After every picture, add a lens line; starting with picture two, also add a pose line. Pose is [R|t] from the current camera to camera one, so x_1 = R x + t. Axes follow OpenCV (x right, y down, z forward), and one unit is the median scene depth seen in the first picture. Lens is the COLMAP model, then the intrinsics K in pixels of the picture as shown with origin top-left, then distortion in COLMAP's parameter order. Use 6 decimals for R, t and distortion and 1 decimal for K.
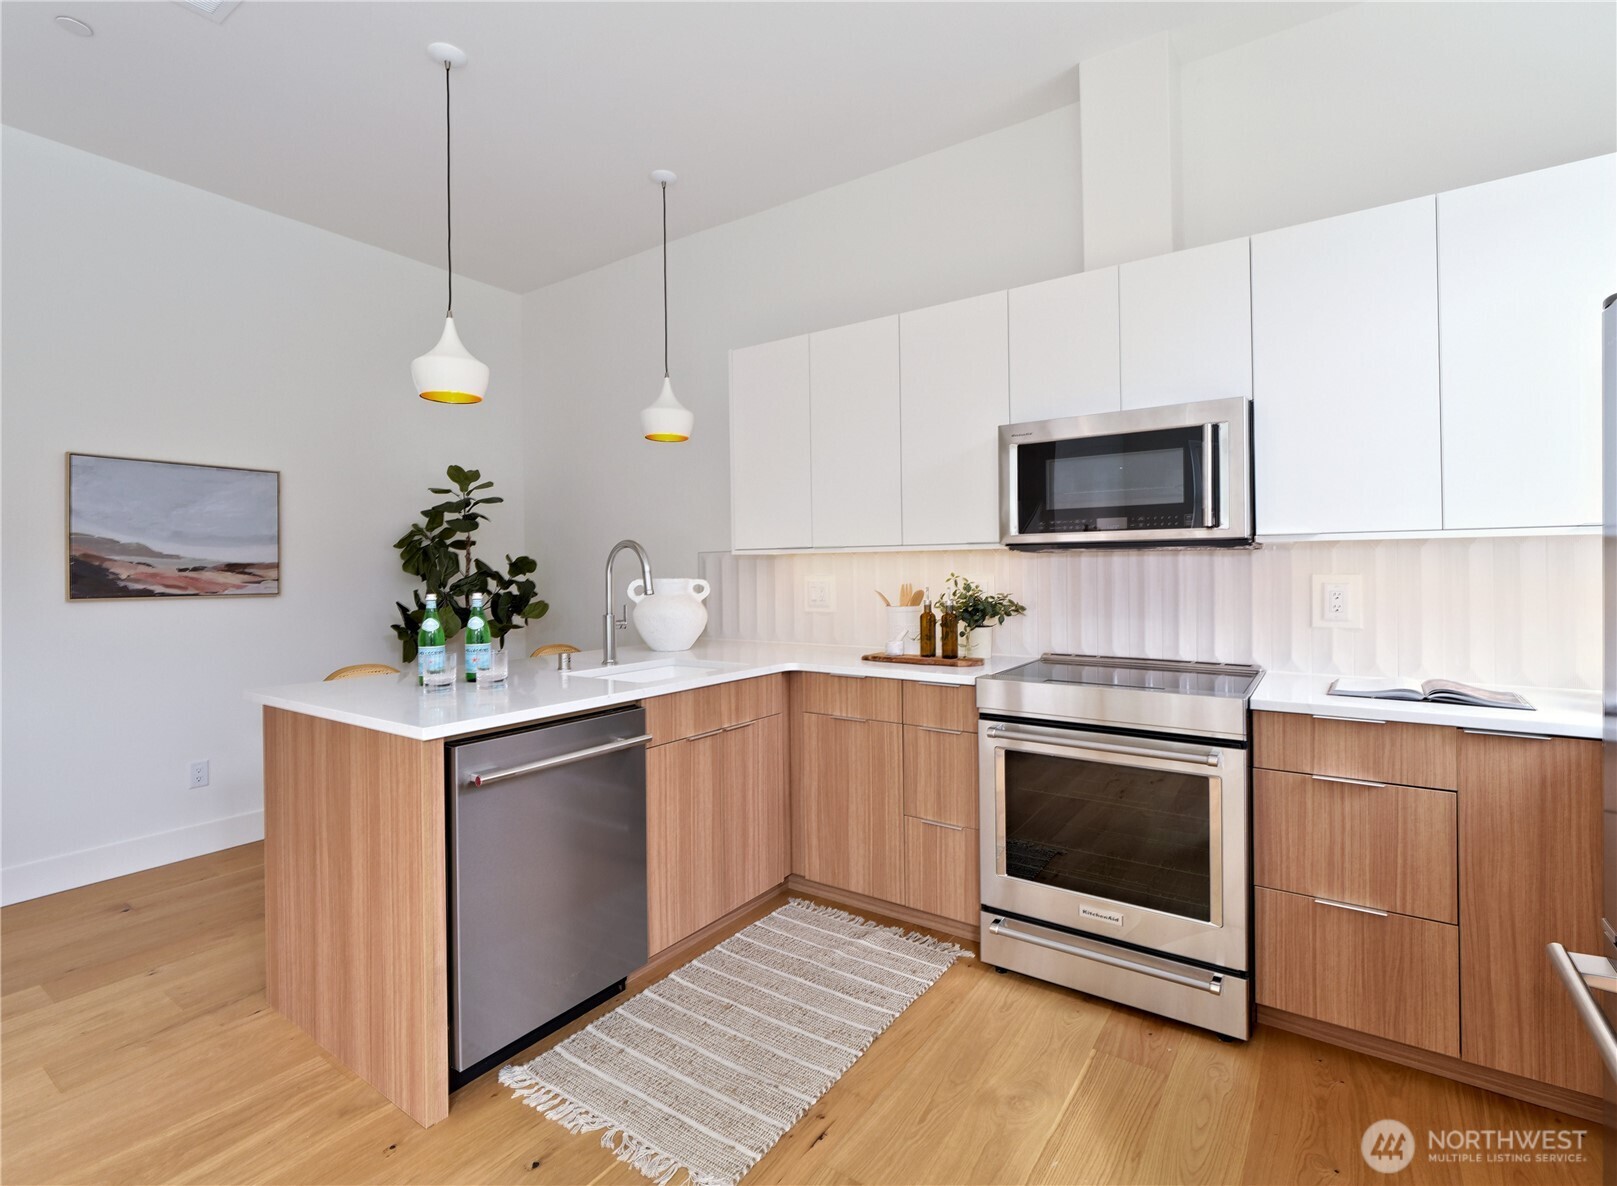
lens RADIAL K [[766.0, 0, 812.2], [0, 766.0, 580.2], [0, 0, 1]] dist [0.000622, -0.000220]
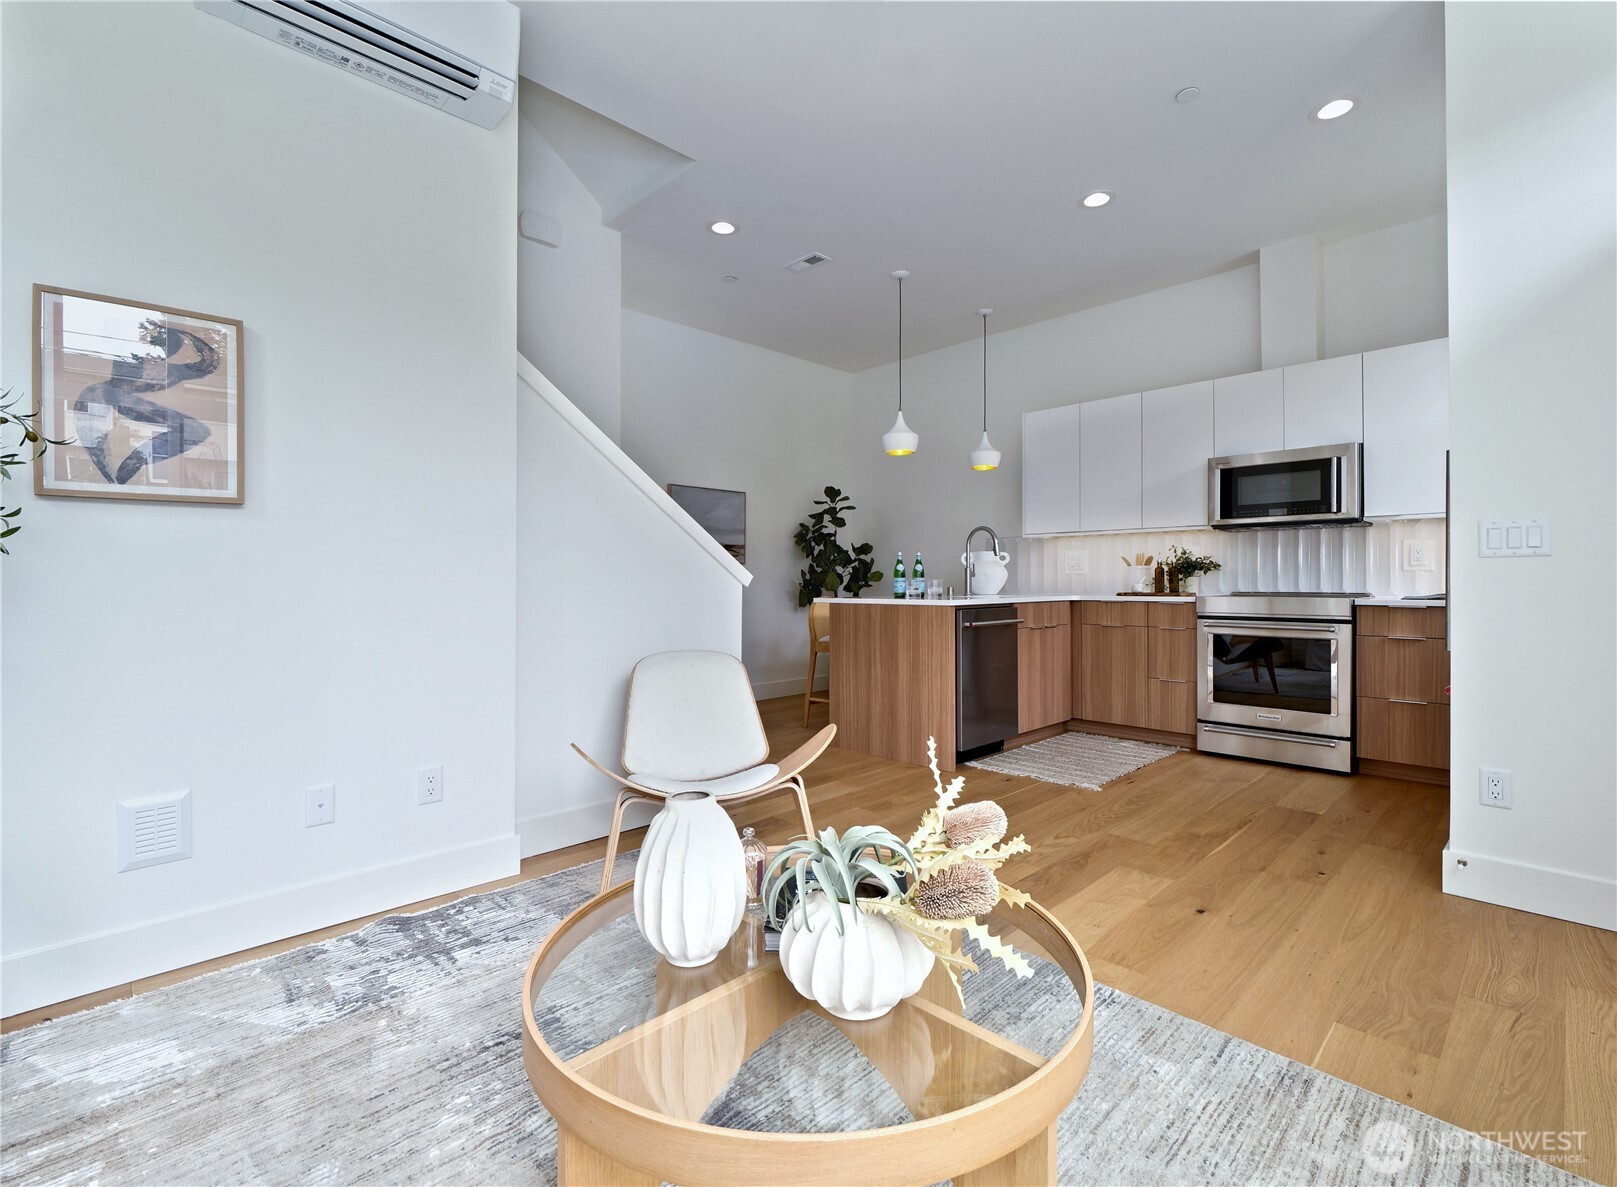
lens RADIAL K [[740.9, 0, 808.5], [0, 740.9, 593.5], [0, 0, 1]] dist [0.000767, -0.000315]
pose [[0.980153, 0.008004, -0.198081, -0.323663], [-0.007059, 0.999960, 0.005479, 0.108909], [0.198117, -0.003972, 0.980170, -0.873673]]
